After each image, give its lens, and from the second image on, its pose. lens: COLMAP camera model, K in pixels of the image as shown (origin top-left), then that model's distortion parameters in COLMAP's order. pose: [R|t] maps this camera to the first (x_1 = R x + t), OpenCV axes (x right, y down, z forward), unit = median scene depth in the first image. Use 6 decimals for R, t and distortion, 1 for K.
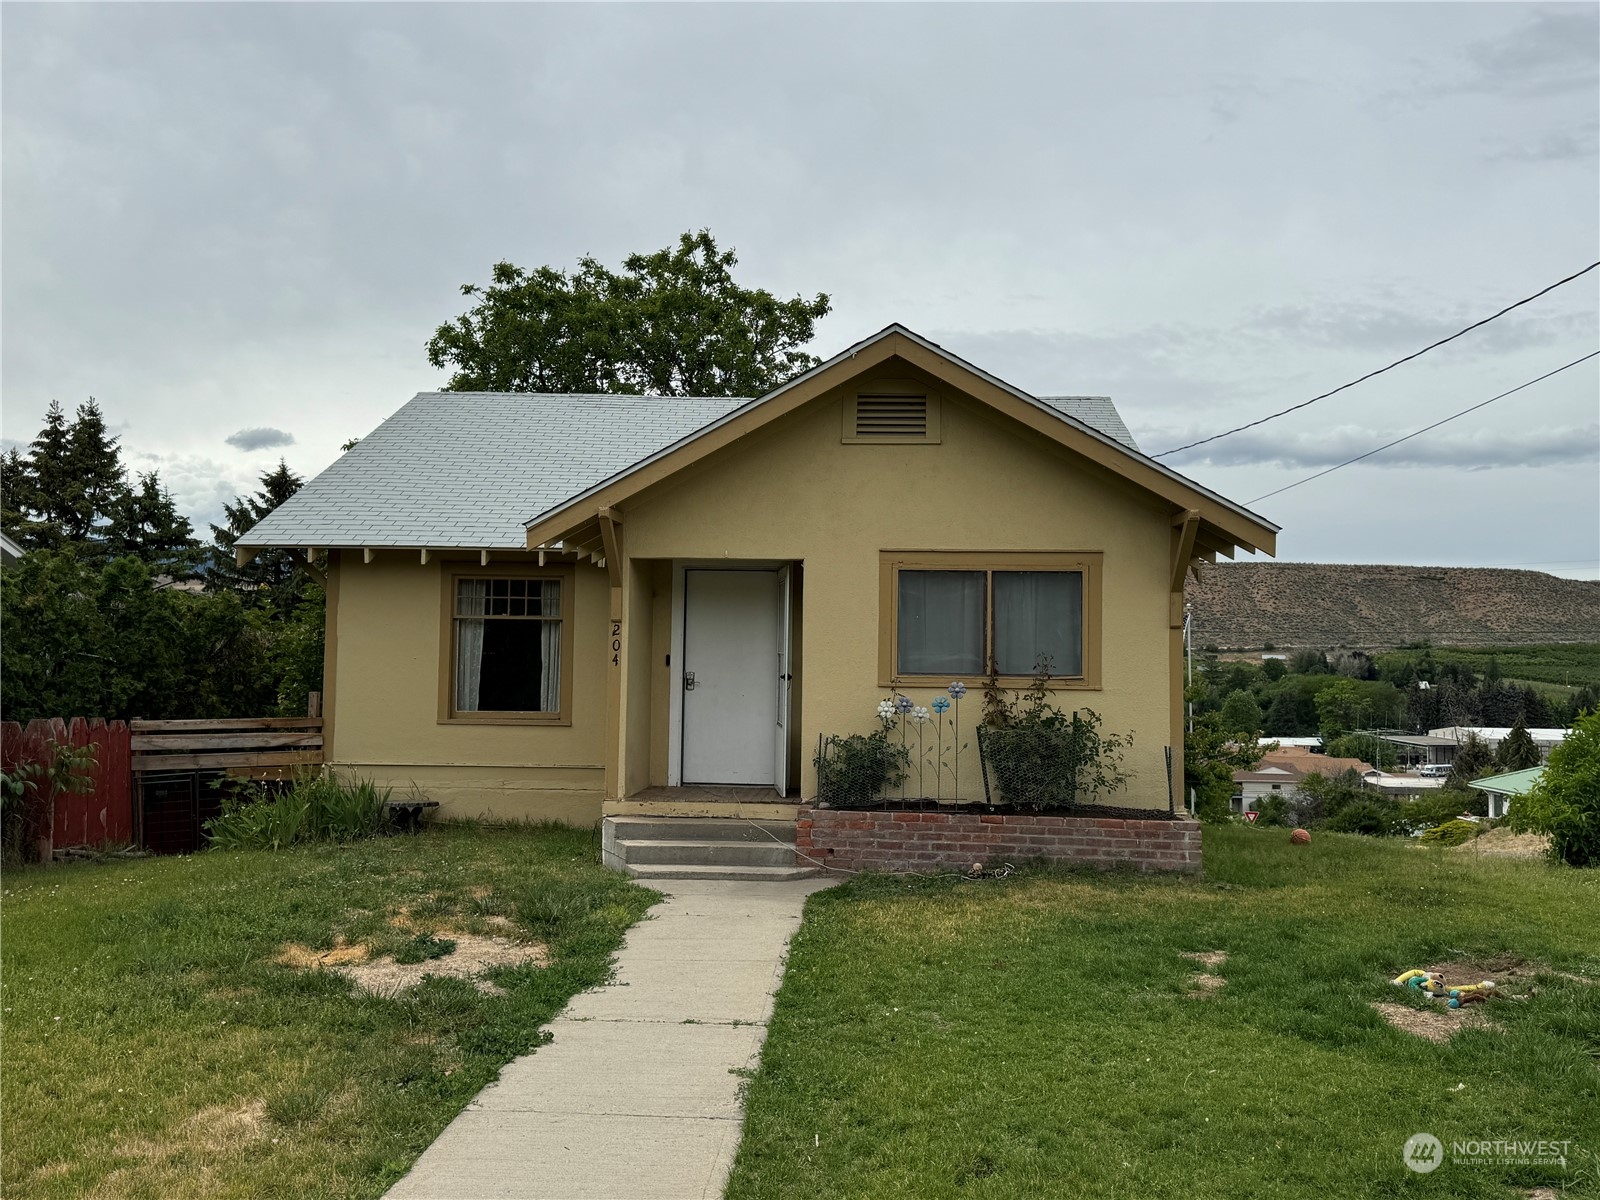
lens RADIAL K [[1295.3, 0, 802.8], [0, 1295.3, 602.4], [0, 0, 1]] dist [-0.003425, -0.014084]
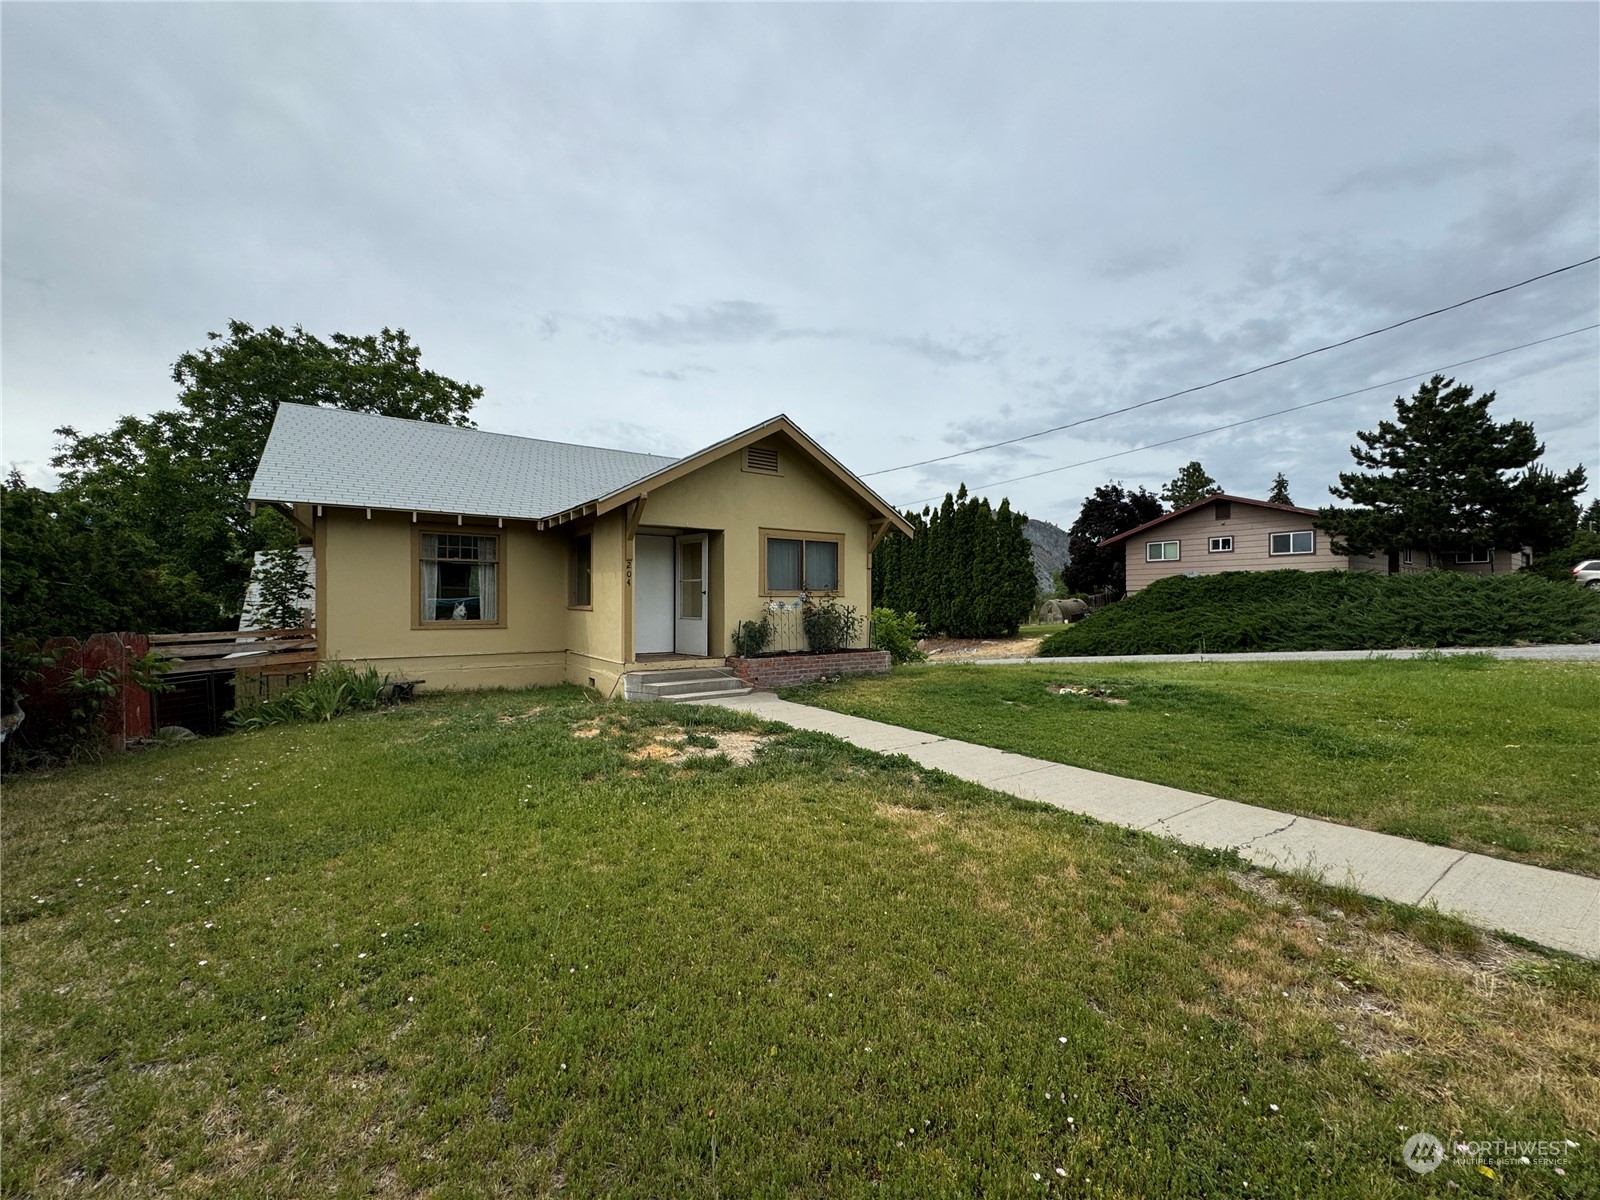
lens RADIAL K [[641.2, 0, 798.3], [0, 641.2, 597.8], [0, 0, 1]] dist [-0.004041, 0.000682]
pose [[0.795915, -0.008323, 0.605351, -0.481501], [-0.013596, 0.999408, 0.031616, 0.034994], [-0.605256, -0.033394, 0.795330, 0.177562]]
